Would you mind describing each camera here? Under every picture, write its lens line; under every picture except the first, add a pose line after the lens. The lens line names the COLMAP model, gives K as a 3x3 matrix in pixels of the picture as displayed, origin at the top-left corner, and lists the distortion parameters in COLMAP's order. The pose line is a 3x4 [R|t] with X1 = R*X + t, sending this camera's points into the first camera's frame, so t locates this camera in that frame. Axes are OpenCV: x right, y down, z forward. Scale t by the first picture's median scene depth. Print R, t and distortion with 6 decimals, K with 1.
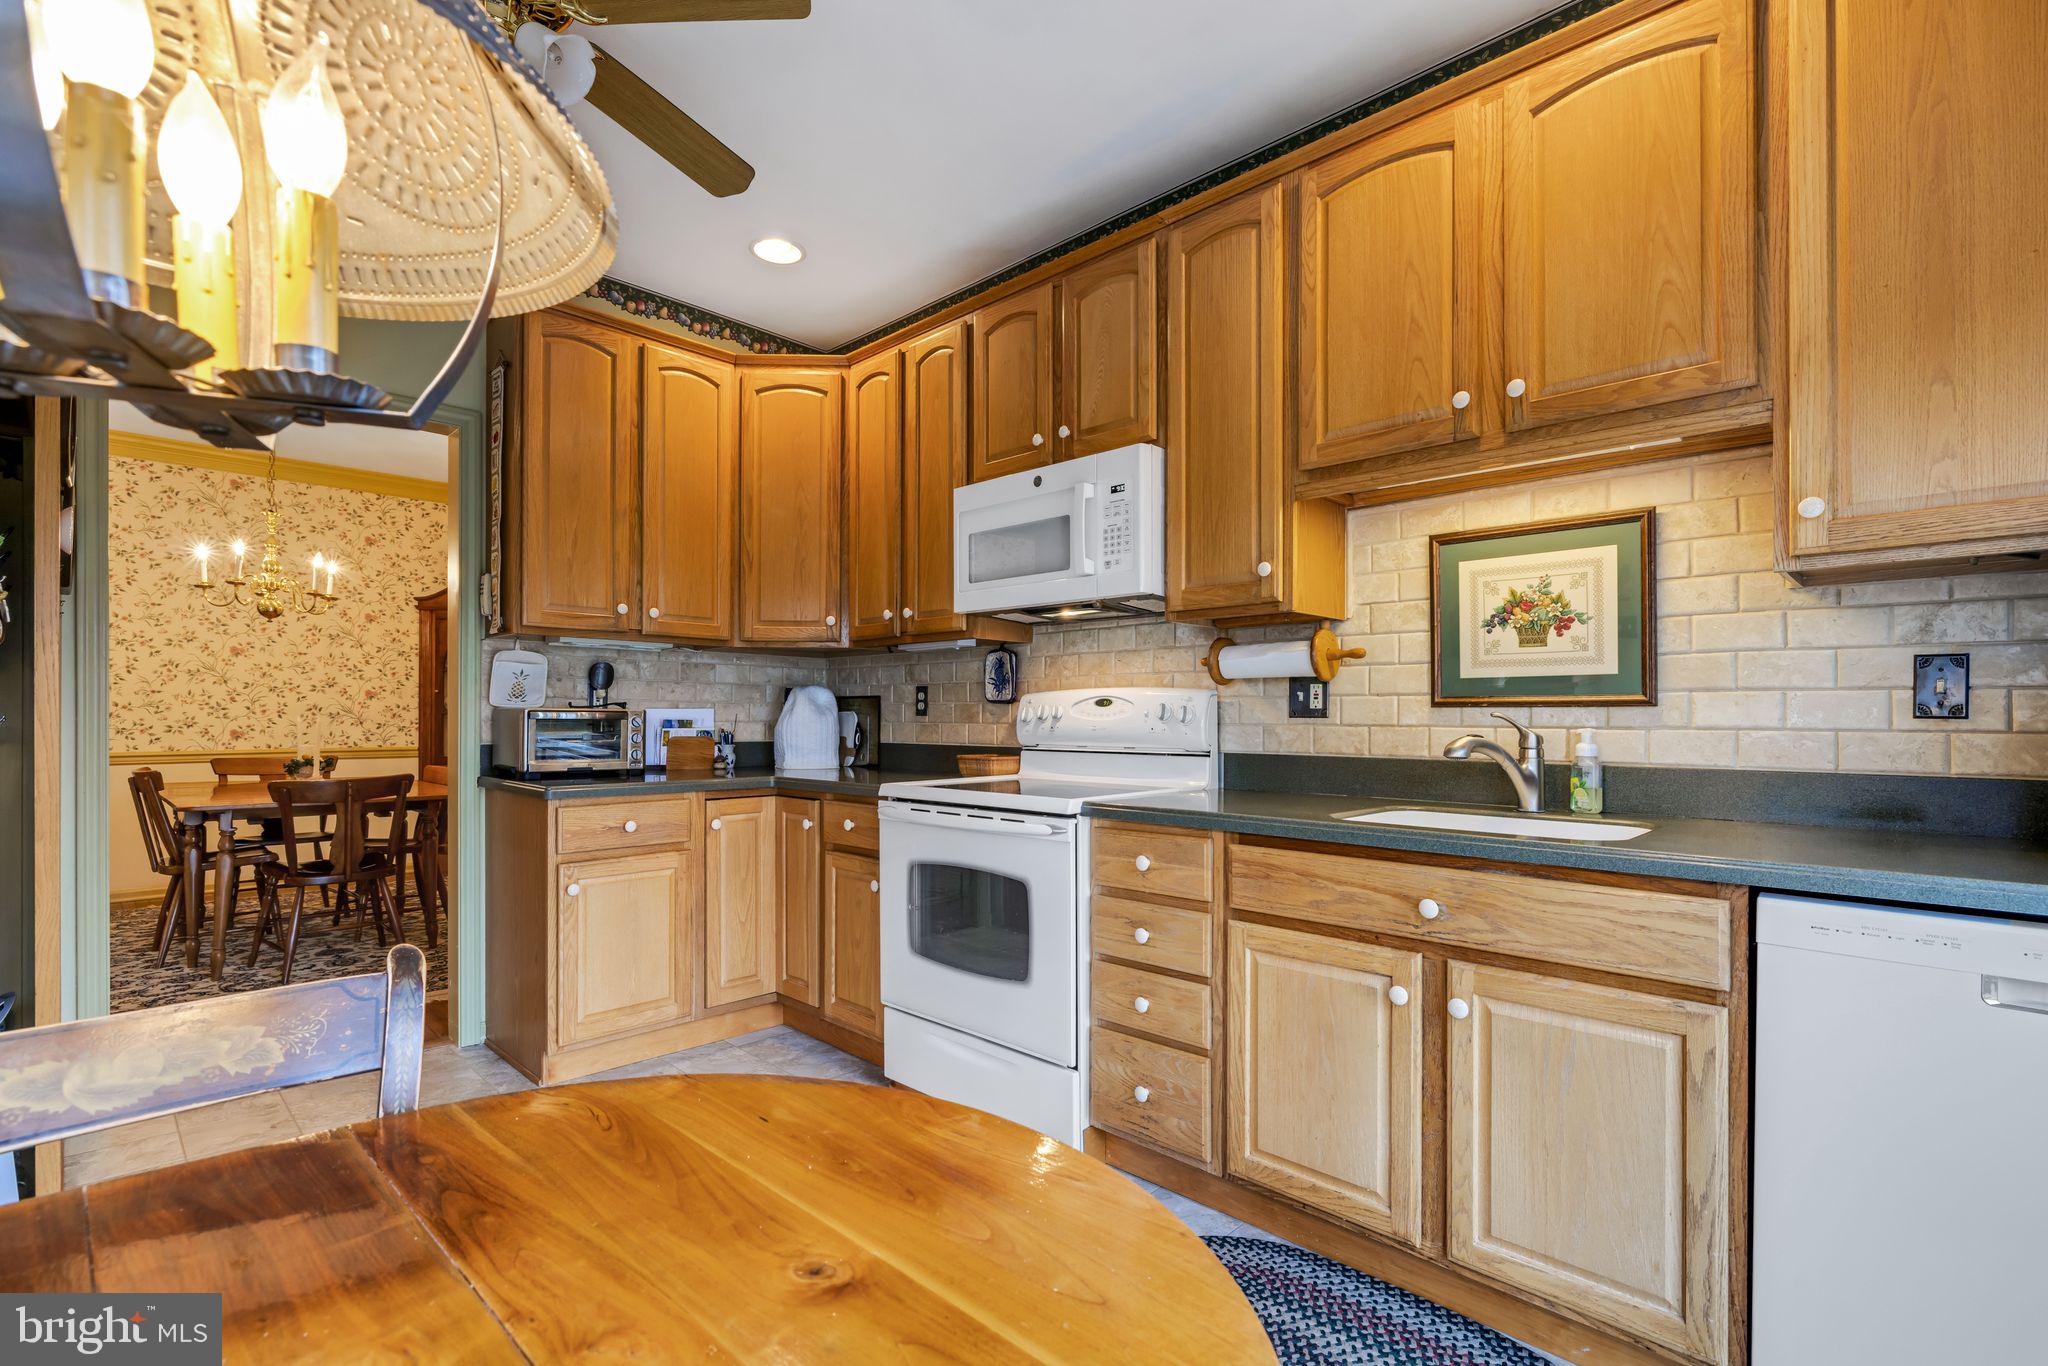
lens RADIAL K [[923.6, 0, 1032.1], [0, 923.6, 721.2], [0, 0, 1]] dist [-0.011290, 0.002394]
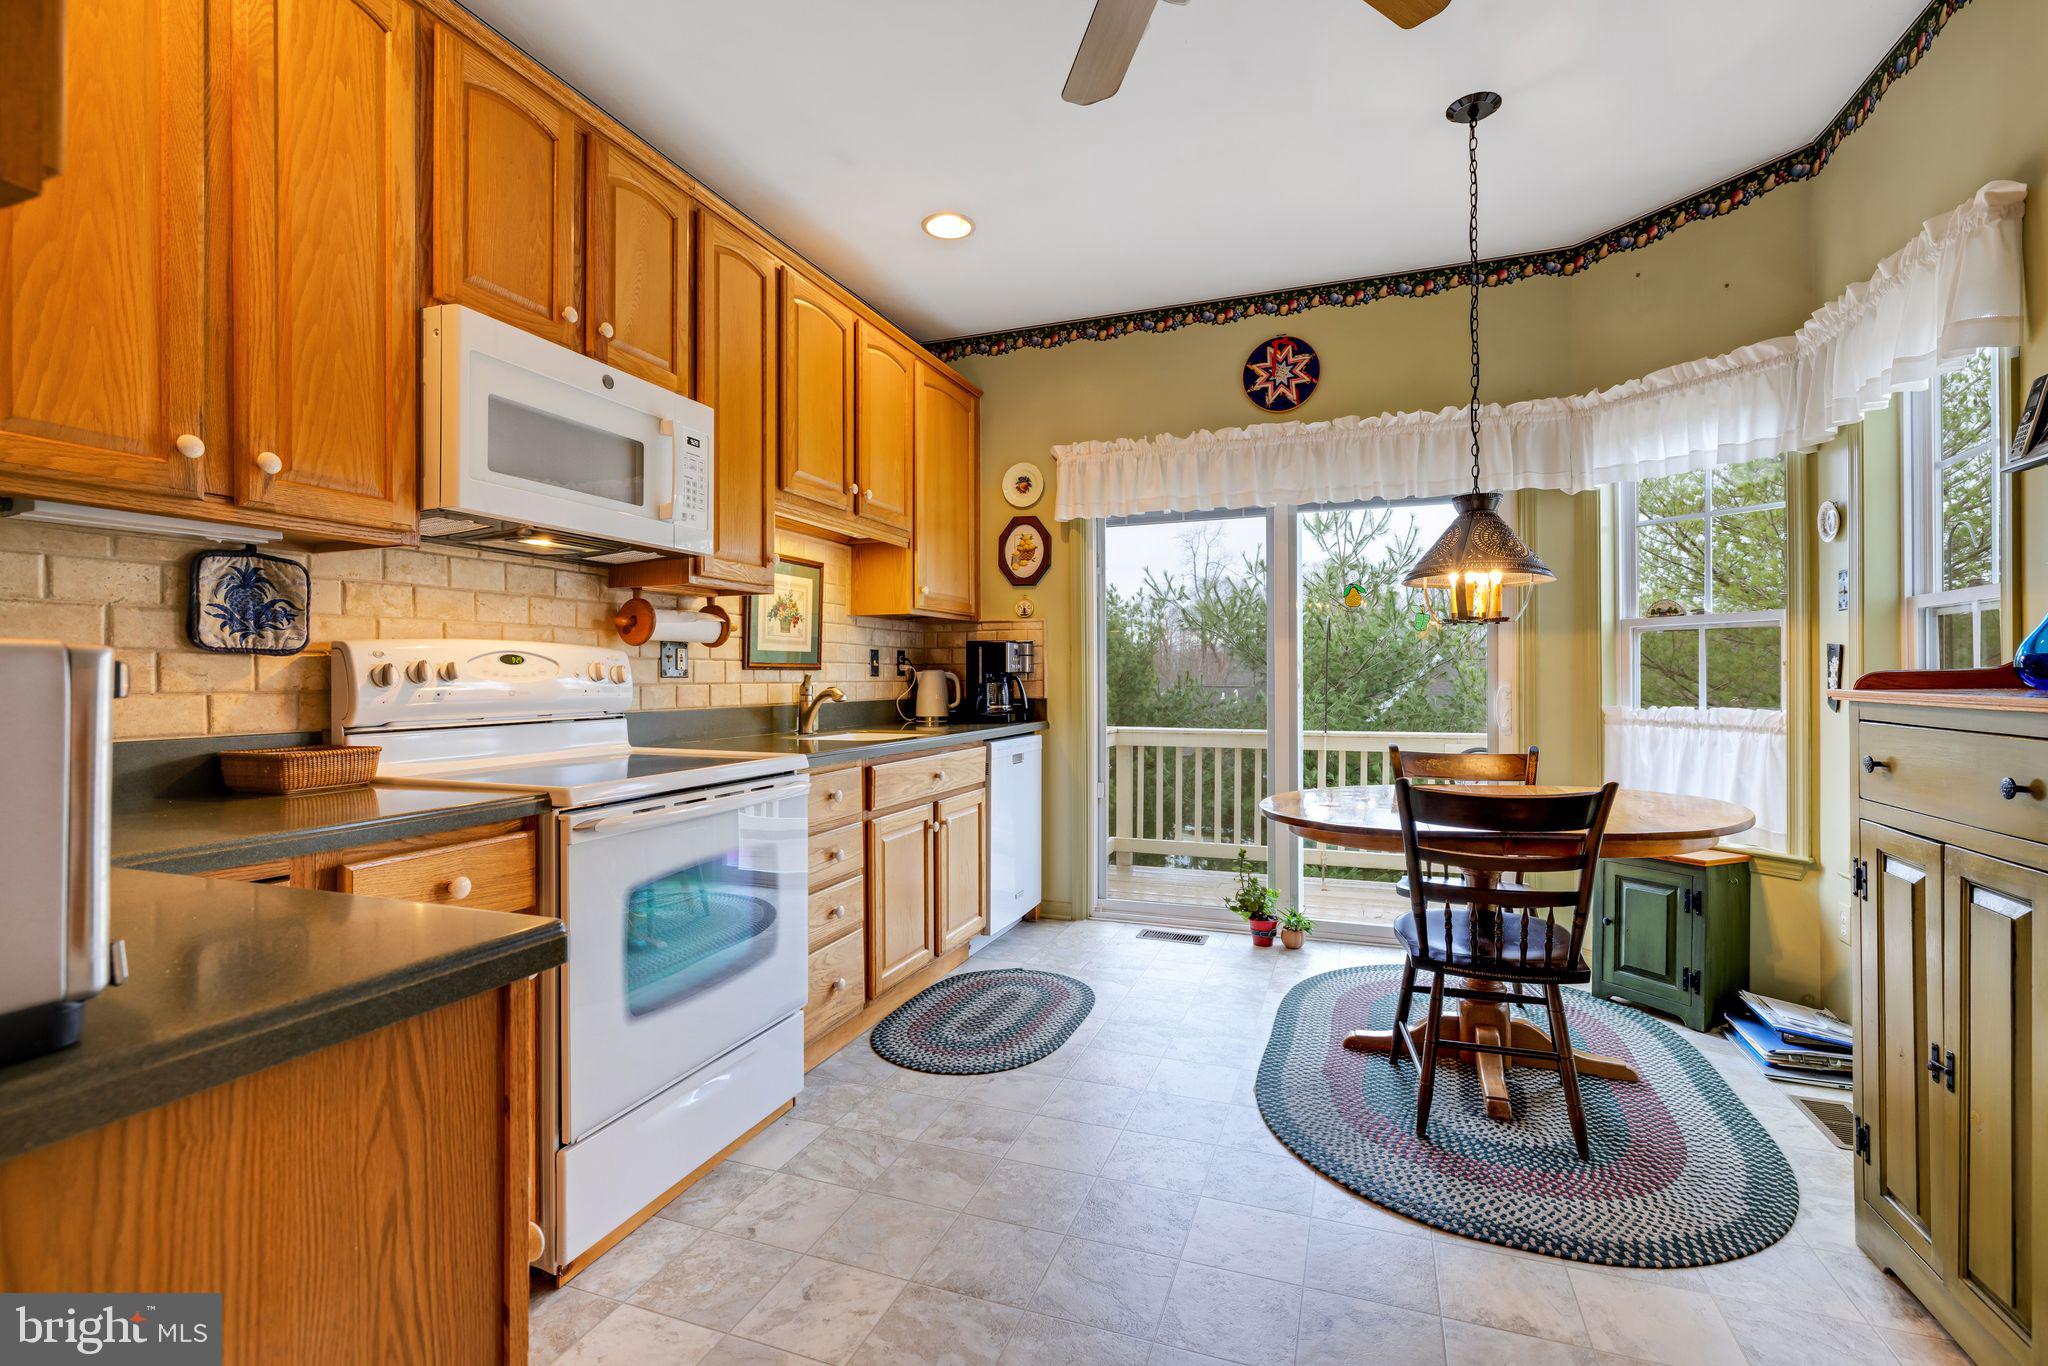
lens RADIAL K [[923.6, 0, 1035.7], [0, 923.6, 674.0], [0, 0, 1]] dist [-0.011290, 0.002394]
pose [[-0.404499, 0.001254, 0.914537, -0.941244], [0.007217, 0.999972, 0.001821, -0.007374], [-0.914510, 0.007337, -0.404497, 1.068589]]
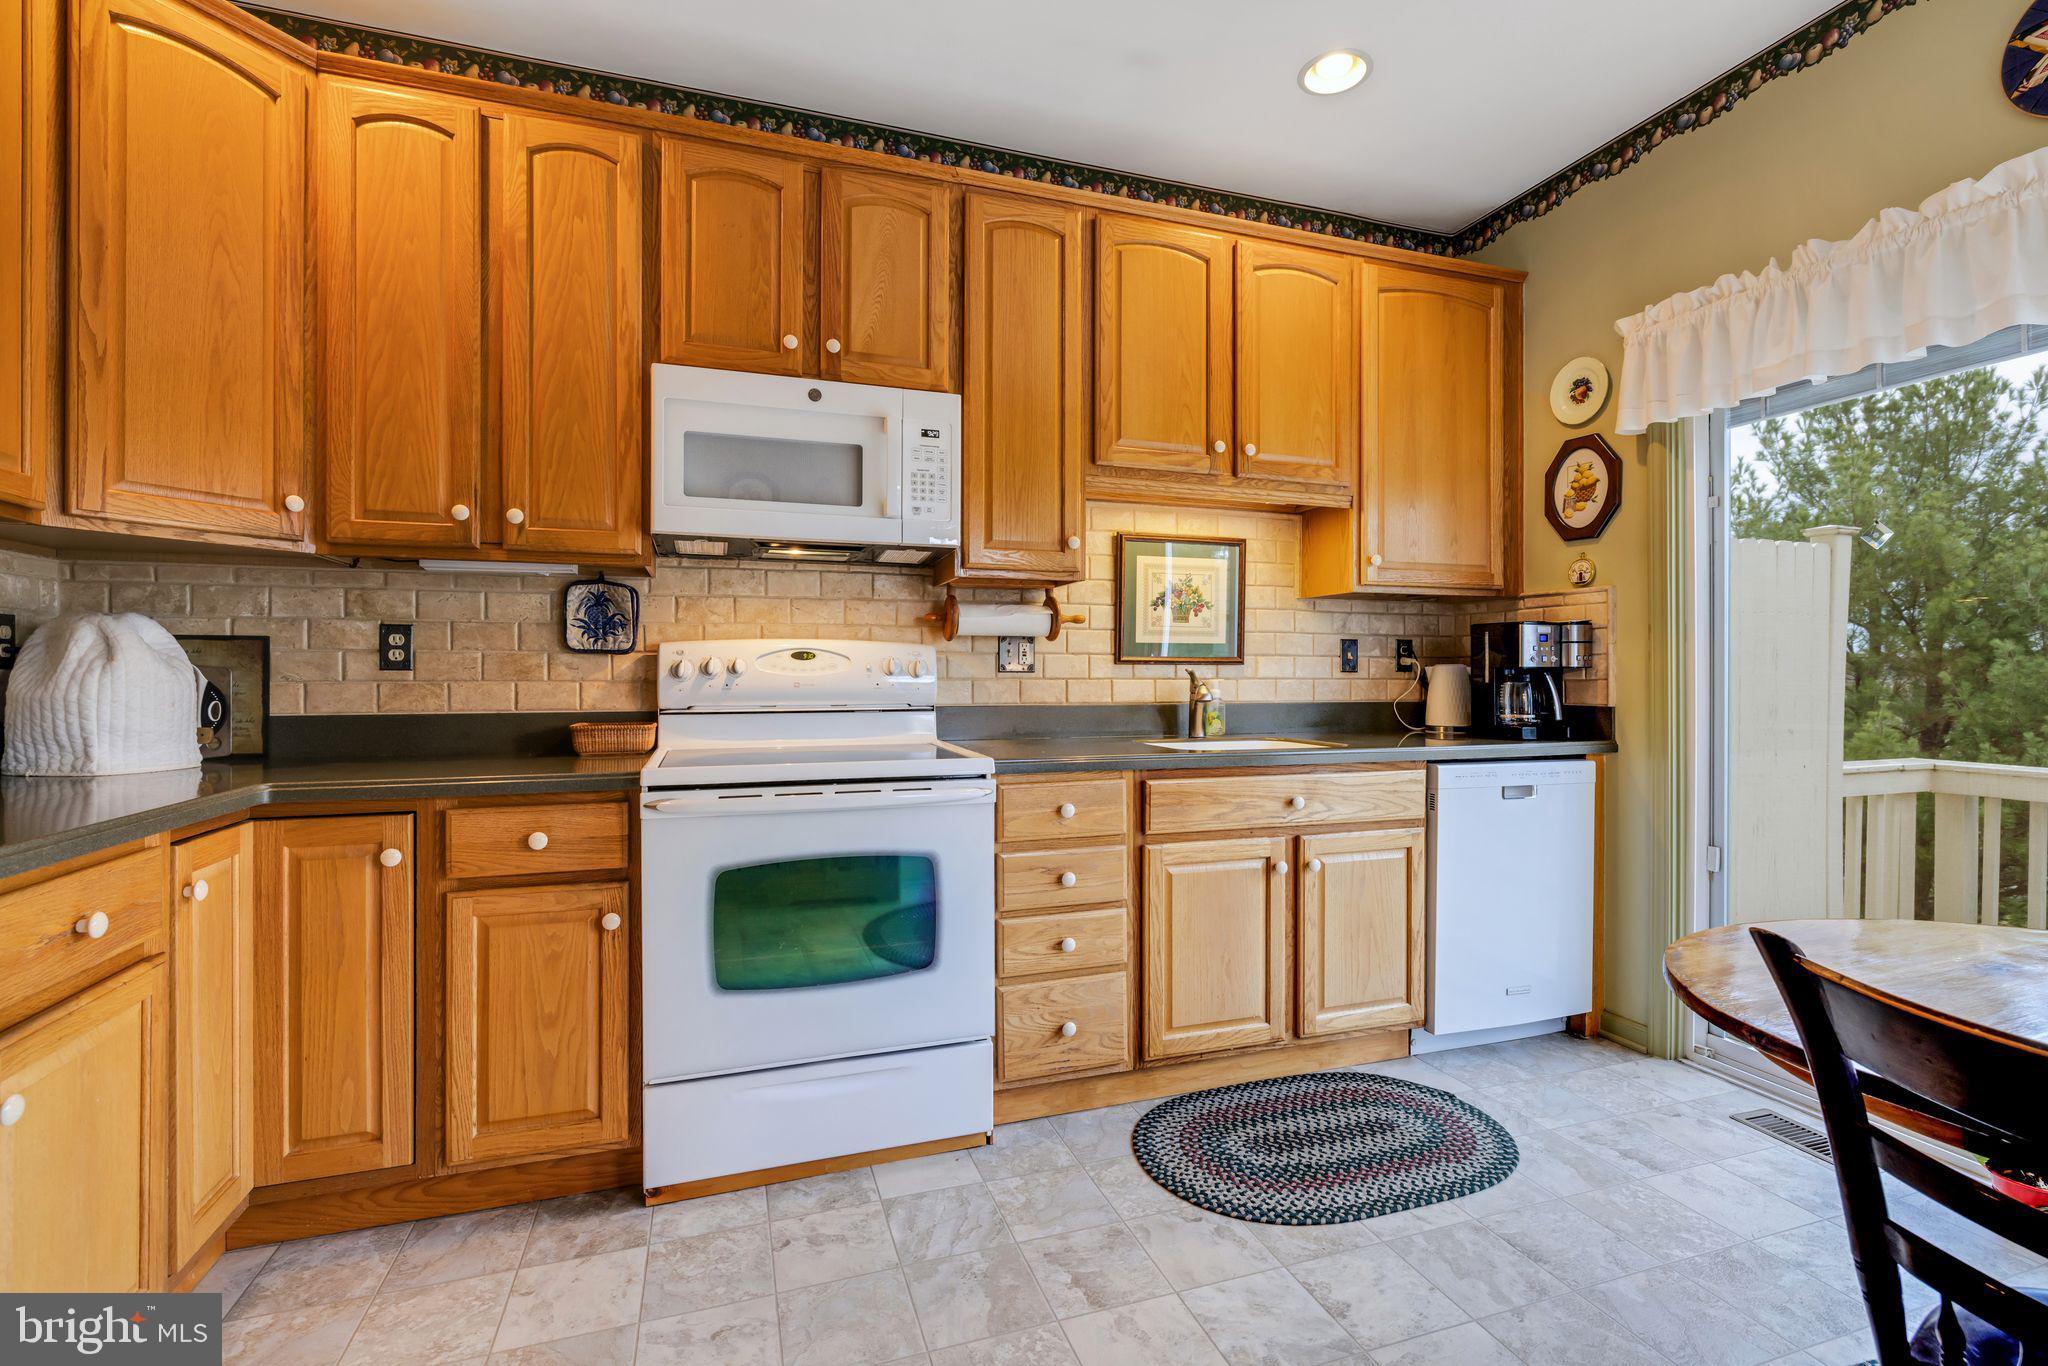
lens RADIAL K [[923.6, 0, 1020.2], [0, 923.6, 675.0], [0, 0, 1]] dist [-0.011290, 0.002394]
pose [[0.463647, -0.003641, 0.886013, -0.715404], [0.004181, 0.999989, 0.001922, -0.002895], [-0.886010, 0.002813, 0.463657, 0.476018]]
